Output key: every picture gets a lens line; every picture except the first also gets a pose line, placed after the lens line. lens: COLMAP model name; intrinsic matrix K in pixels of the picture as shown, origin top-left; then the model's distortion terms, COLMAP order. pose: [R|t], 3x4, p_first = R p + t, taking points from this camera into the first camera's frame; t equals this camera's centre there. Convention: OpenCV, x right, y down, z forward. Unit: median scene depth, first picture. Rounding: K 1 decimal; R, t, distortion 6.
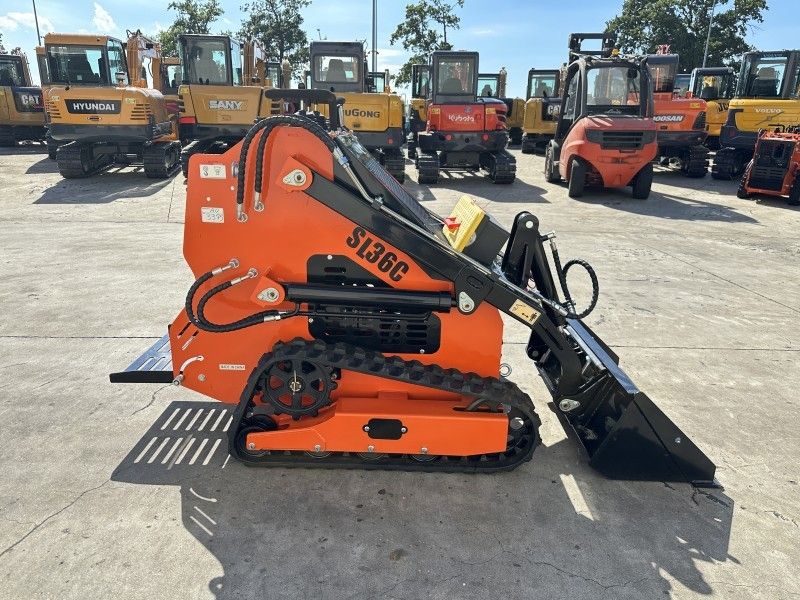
lens RADIAL K [[564.2, 0, 396.8], [0, 564.2, 304.4], [0, 0, 1]] dist [0.041059, -0.050048]
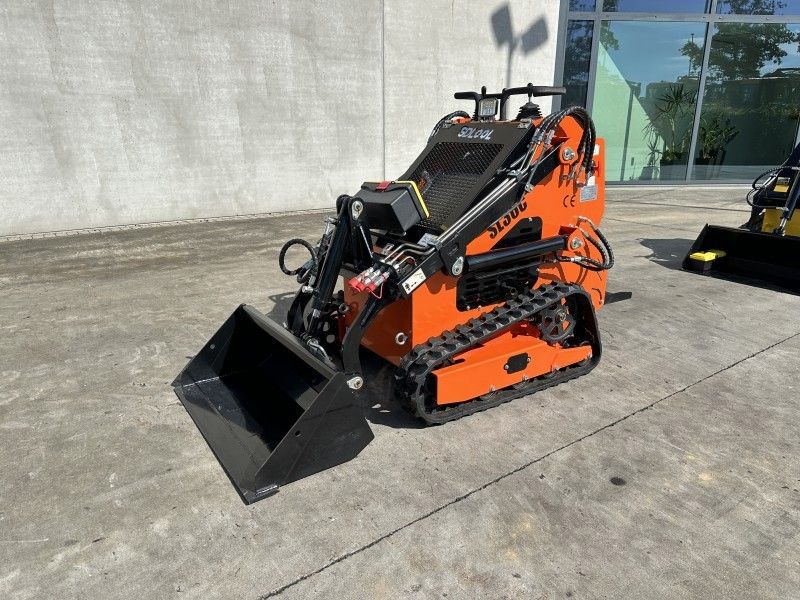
lens RADIAL K [[564.2, 0, 400.7], [0, 564.2, 299.8], [0, 0, 1]] dist [0.041059, -0.050048]
pose [[-0.820079, 0.149190, -0.552460, 0.395772], [-0.187472, 0.842099, 0.505691, -0.283233], [0.540670, 0.518278, -0.662619, 0.960908]]
